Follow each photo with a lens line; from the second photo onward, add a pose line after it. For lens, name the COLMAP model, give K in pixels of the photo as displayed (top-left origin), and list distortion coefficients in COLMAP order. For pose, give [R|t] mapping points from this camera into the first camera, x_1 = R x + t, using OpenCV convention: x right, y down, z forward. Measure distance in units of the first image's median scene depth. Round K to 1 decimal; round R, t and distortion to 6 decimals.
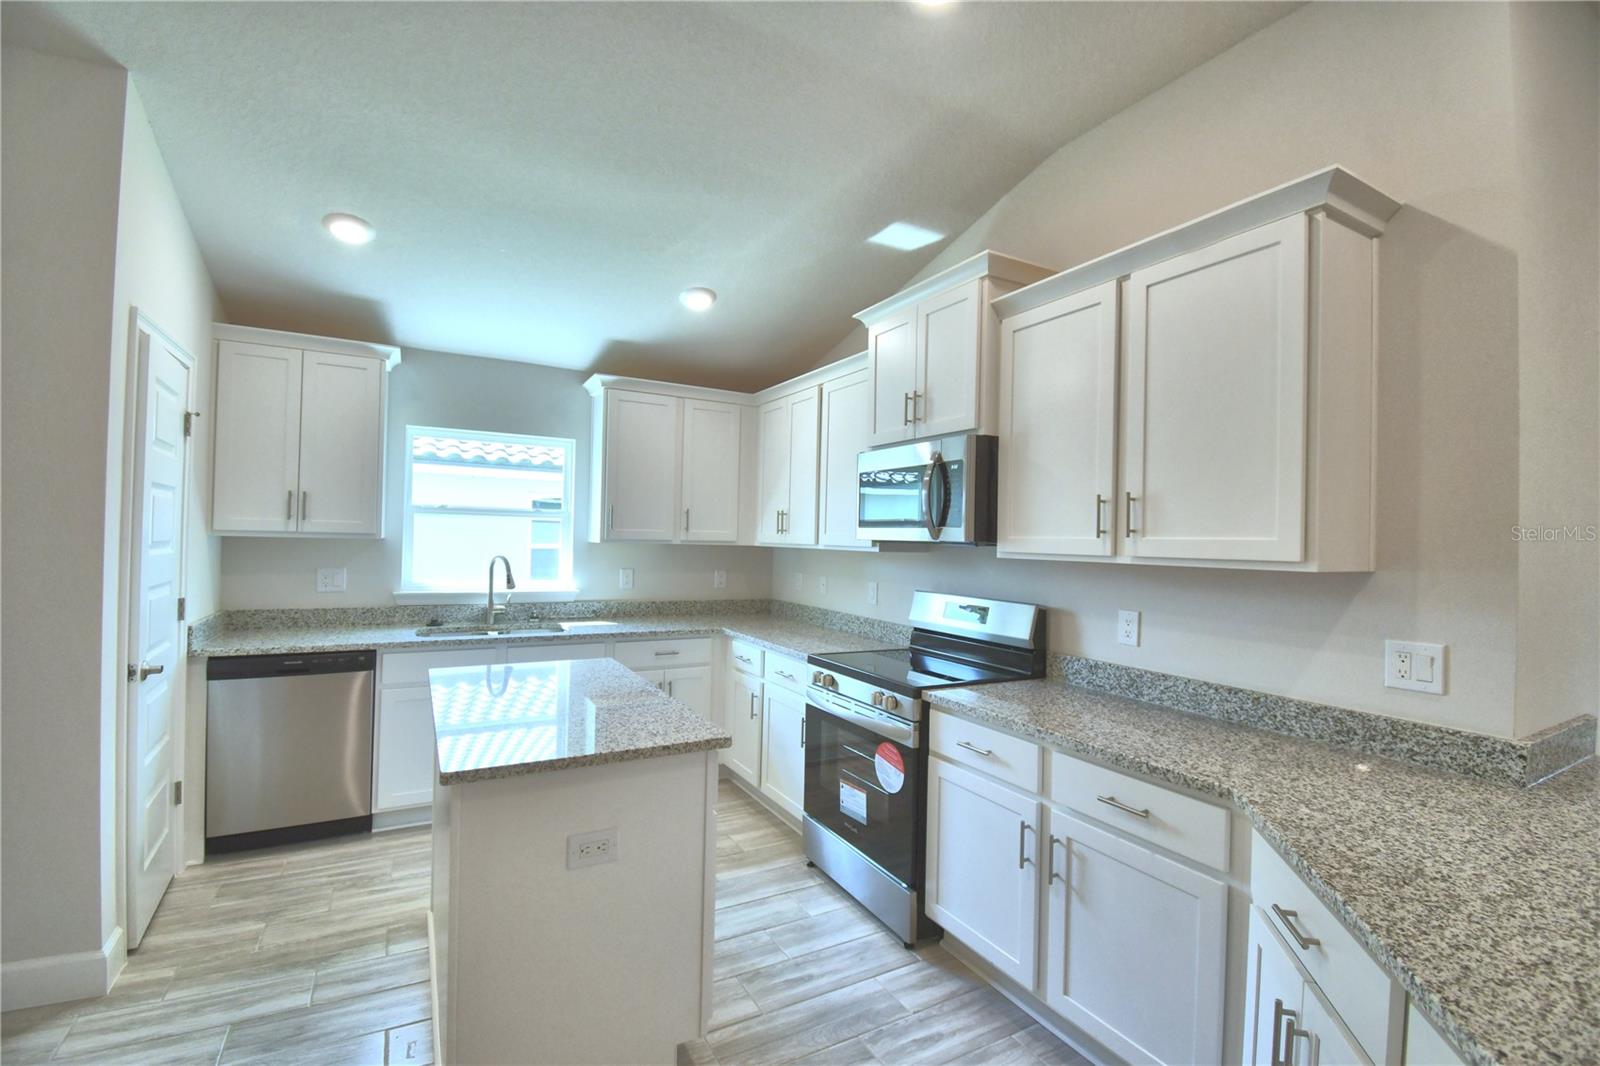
lens RADIAL K [[711.6, 0, 794.5], [0, 711.6, 530.8], [0, 0, 1]] dist [0.000652, -0.000325]
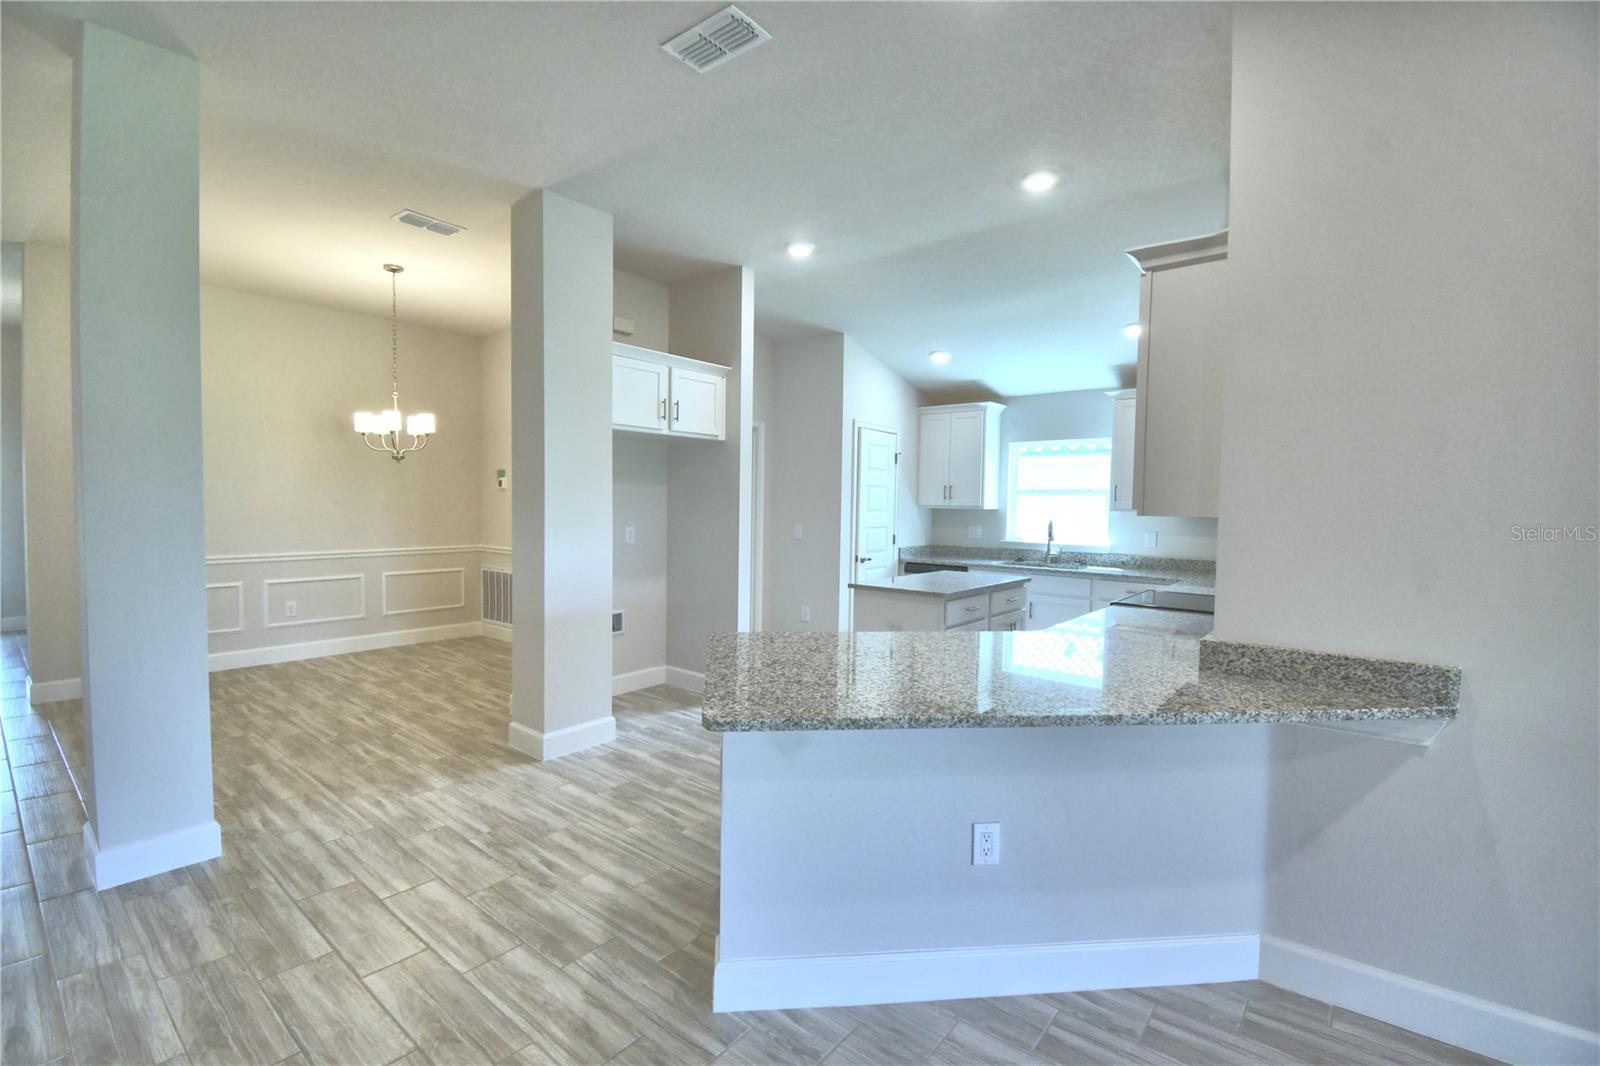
lens RADIAL K [[711.6, 0, 797.7], [0, 711.6, 529.7], [0, 0, 1]] dist [0.000652, -0.000325]
pose [[0.373934, 0.012944, -0.927365, 0.956659], [0.005578, 0.999853, 0.016205, 0.032210], [0.927439, -0.011232, 0.373807, -0.123939]]
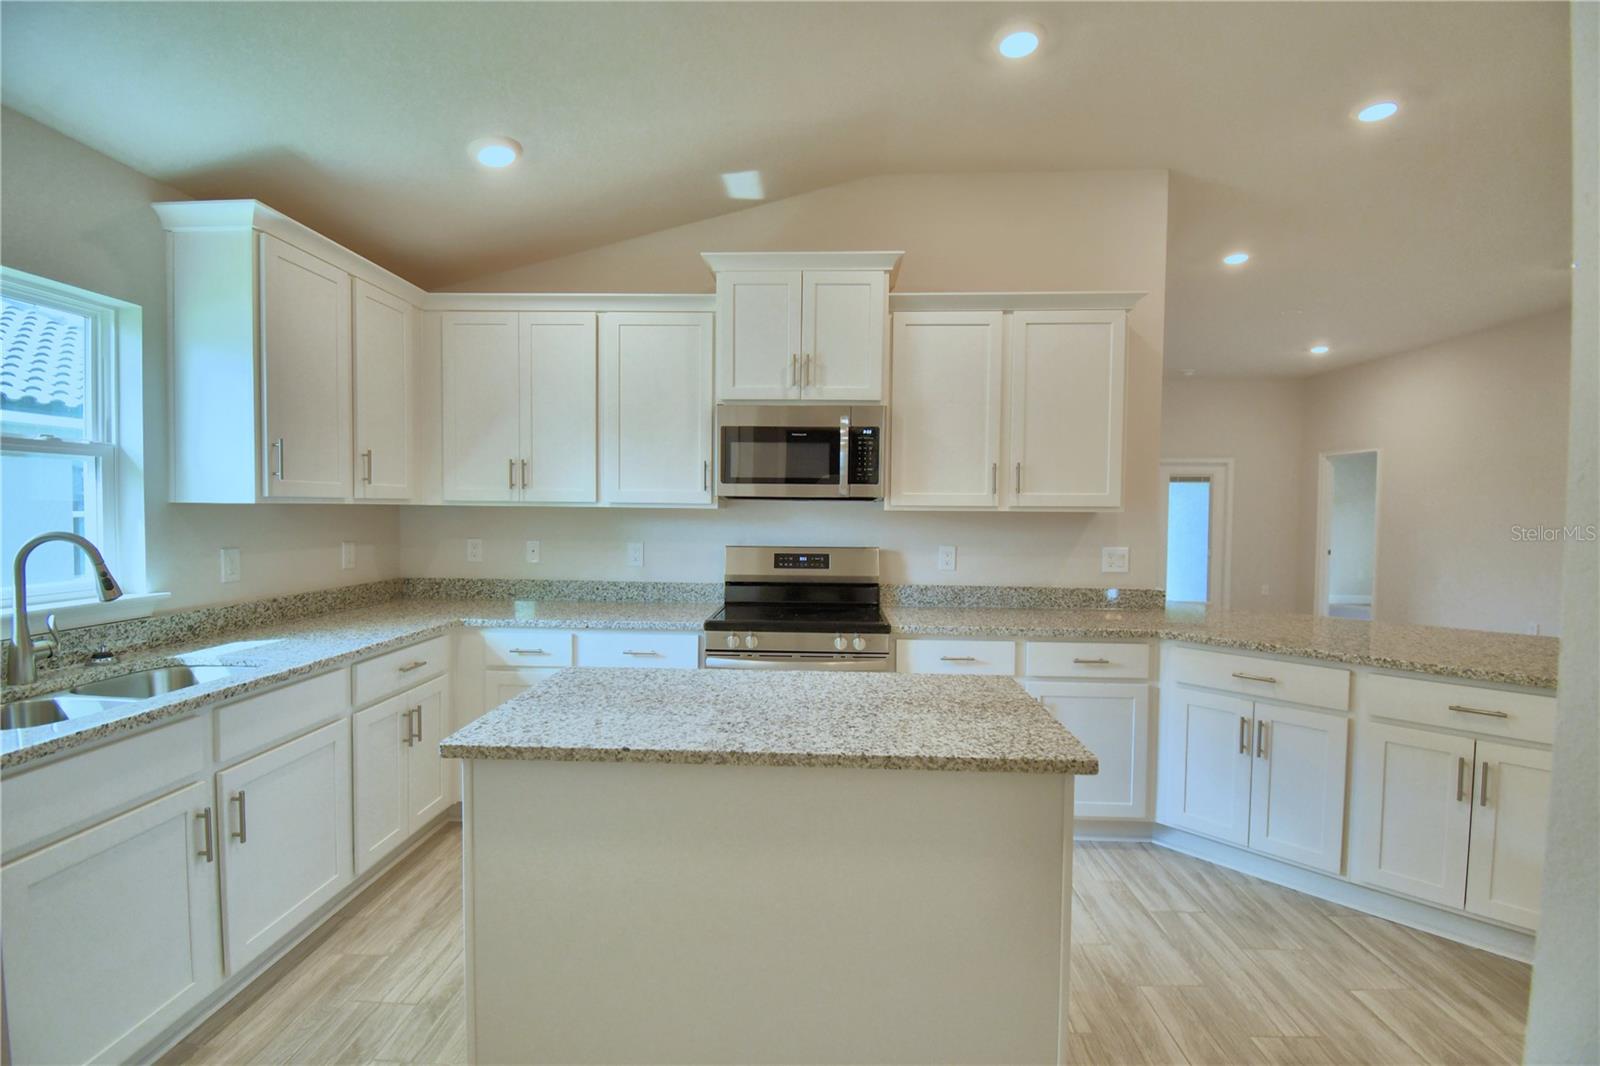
lens RADIAL K [[711.6, 0, 793.7], [0, 711.6, 536.6], [0, 0, 1]] dist [0.000652, -0.000325]
pose [[0.517732, -0.052249, 0.853946, -0.667918], [-0.006179, 0.997879, 0.064802, 0.003814], [-0.855520, -0.038826, 0.516311, 0.406962]]
